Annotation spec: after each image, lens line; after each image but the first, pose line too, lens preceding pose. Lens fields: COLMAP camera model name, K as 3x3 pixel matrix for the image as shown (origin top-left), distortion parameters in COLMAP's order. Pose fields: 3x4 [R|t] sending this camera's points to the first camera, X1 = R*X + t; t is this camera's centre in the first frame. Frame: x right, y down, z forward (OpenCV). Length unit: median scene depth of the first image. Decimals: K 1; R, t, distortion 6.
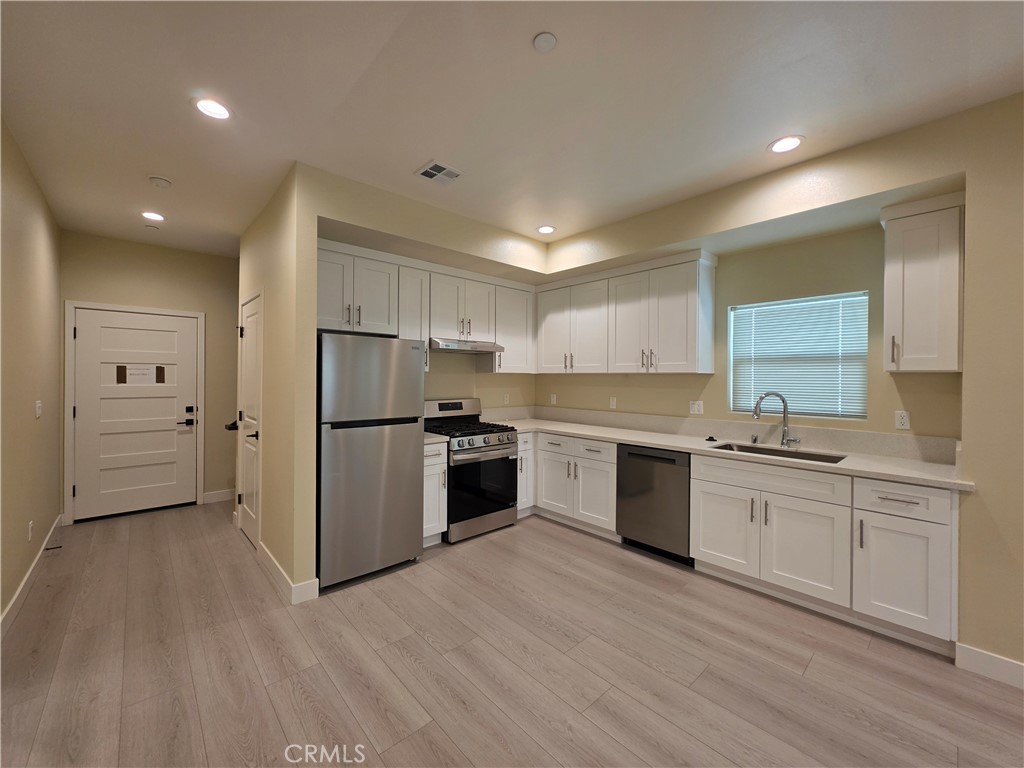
lens RADIAL K [[410.3, 0, 509.8], [0, 410.3, 378.6], [0, 0, 1]] dist [-0.001782, -0.000088]
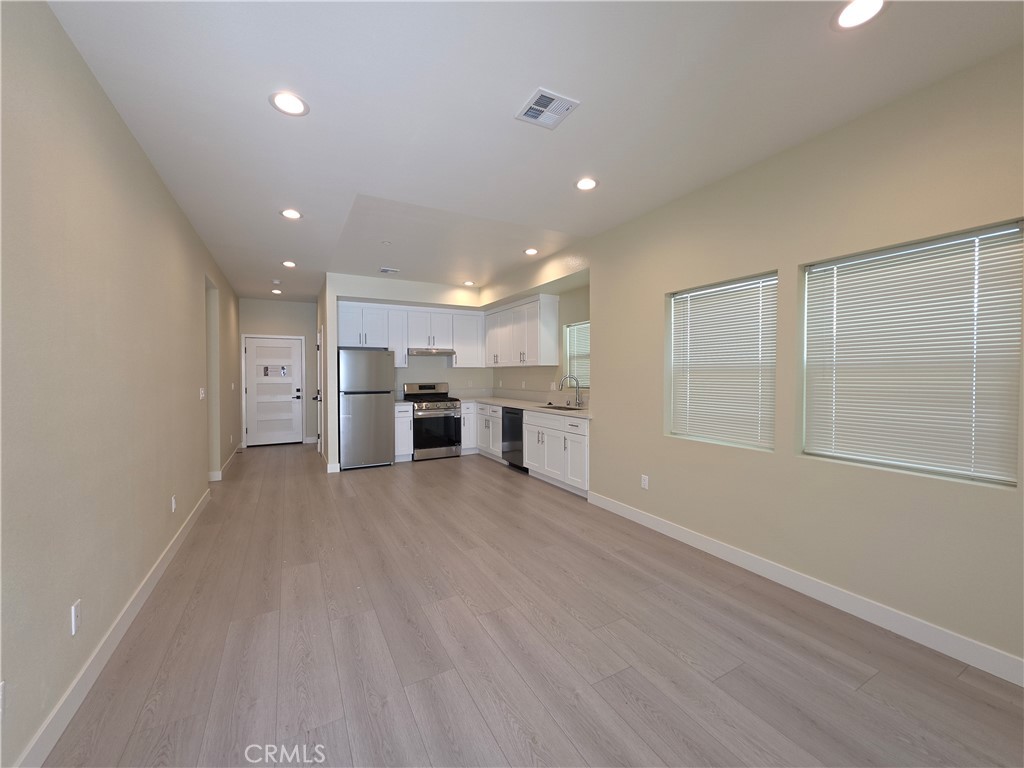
lens RADIAL K [[410.3, 0, 509.8], [0, 410.3, 378.6], [0, 0, 1]] dist [-0.001782, -0.000088]
pose [[0.971099, -0.007214, -0.238568, 0.705462], [0.009521, 0.999918, 0.008518, 0.024798], [0.238487, -0.010543, 0.971088, -0.670097]]
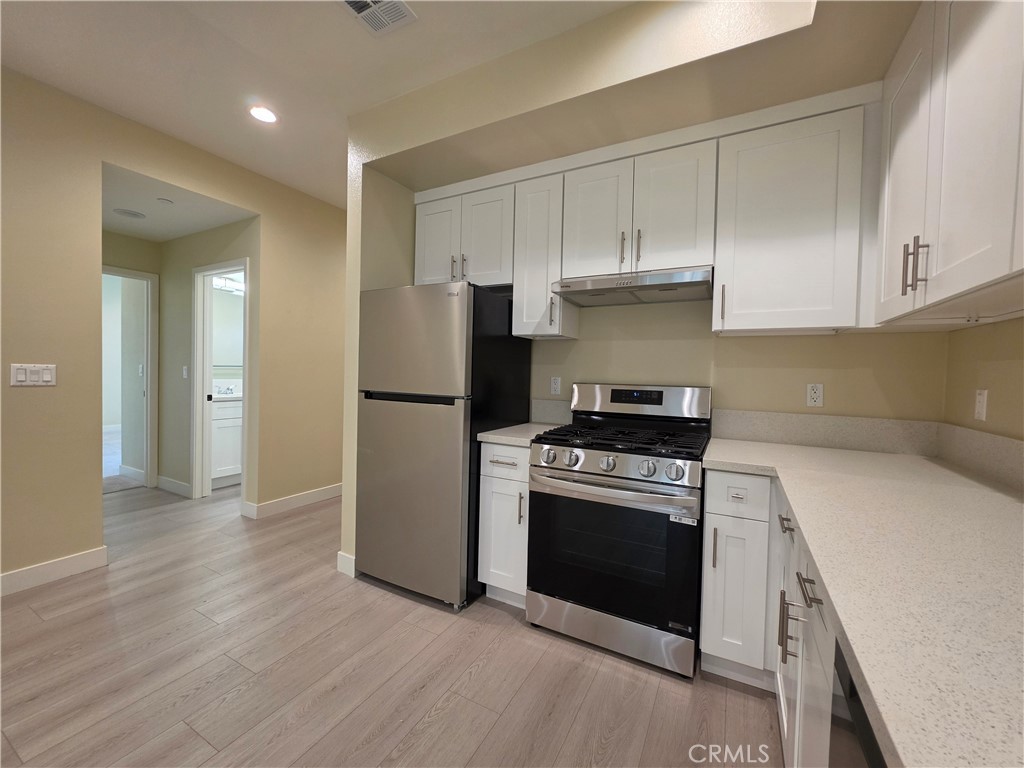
lens RADIAL K [[410.3, 0, 509.8], [0, 410.3, 378.6], [0, 0, 1]] dist [-0.001782, -0.000088]
pose [[0.330848, 0.018279, -0.943507, 0.393469], [-0.022769, 0.999676, 0.011383, 0.048397], [0.943409, 0.017716, 0.331157, 0.772470]]
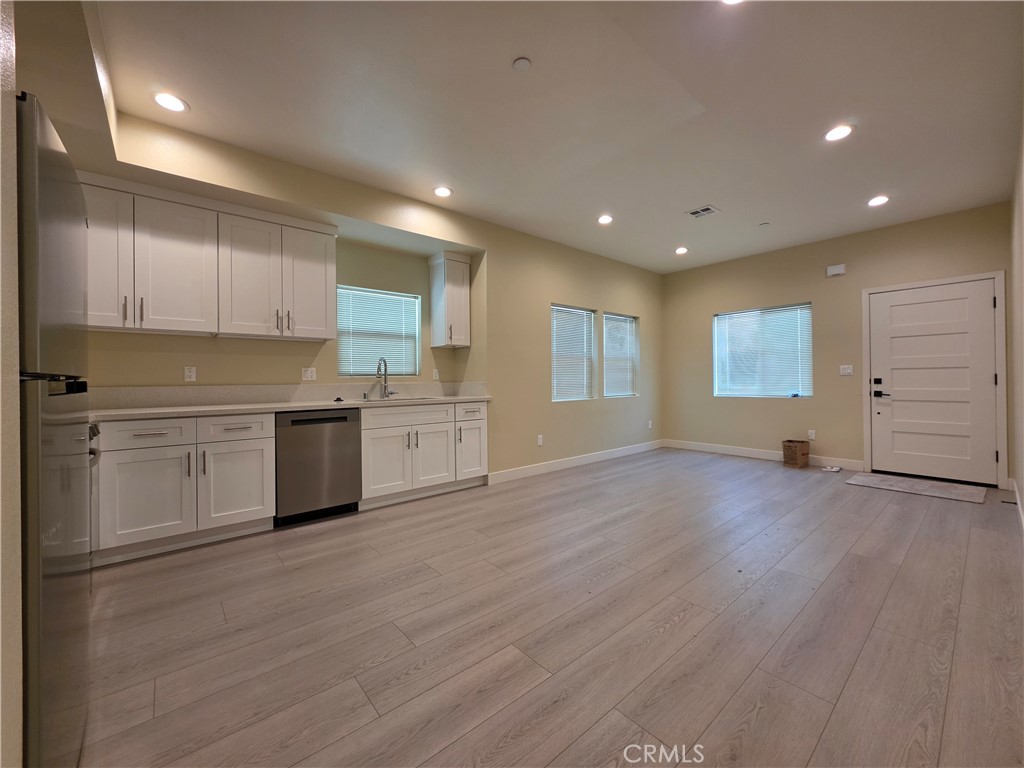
lens RADIAL K [[410.3, 0, 509.8], [0, 410.3, 378.6], [0, 0, 1]] dist [-0.001782, -0.000088]
pose [[0.035418, -0.005867, 0.999355, -0.583186], [0.012233, 0.999910, 0.005437, 0.085505], [-0.999298, 0.012032, 0.035486, 0.470783]]
